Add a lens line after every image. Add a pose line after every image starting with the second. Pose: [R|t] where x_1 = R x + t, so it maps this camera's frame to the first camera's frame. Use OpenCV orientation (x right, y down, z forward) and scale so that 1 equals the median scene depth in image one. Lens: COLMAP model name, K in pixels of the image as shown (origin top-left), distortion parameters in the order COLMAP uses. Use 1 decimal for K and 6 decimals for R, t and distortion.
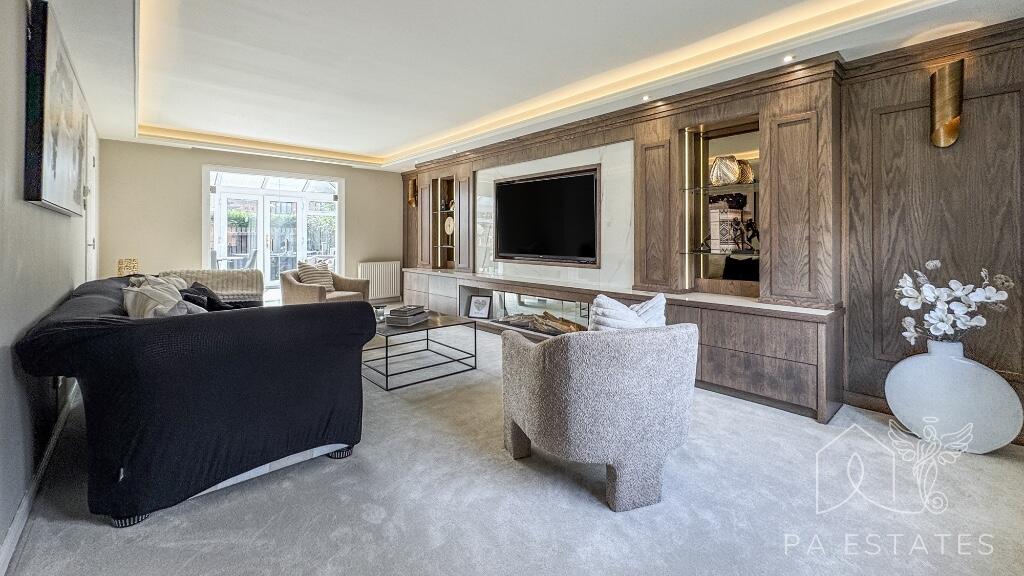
lens RADIAL K [[420.0, 0, 509.9], [0, 420.0, 243.6], [0, 0, 1]] dist [-0.000339, -0.000050]
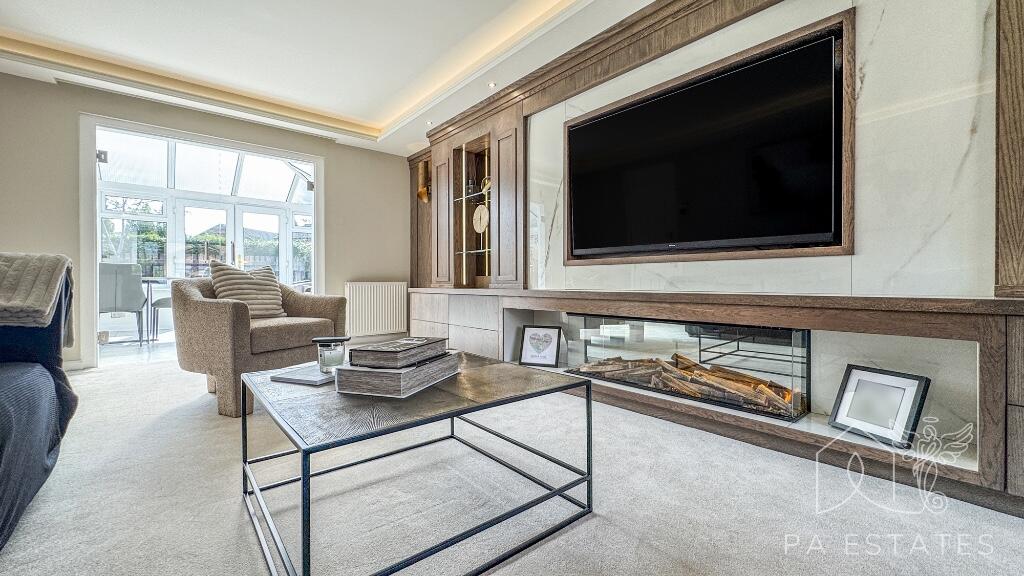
lens RADIAL K [[413.8, 0, 512.0], [0, 413.8, 288.0], [0, 0, 1]] dist [0.013425, 0.000124]
pose [[0.999685, -0.001167, -0.025052, -0.085796], [0.001179, 0.999999, 0.000463, 0.065372], [0.025052, -0.000492, 0.999686, 0.396047]]
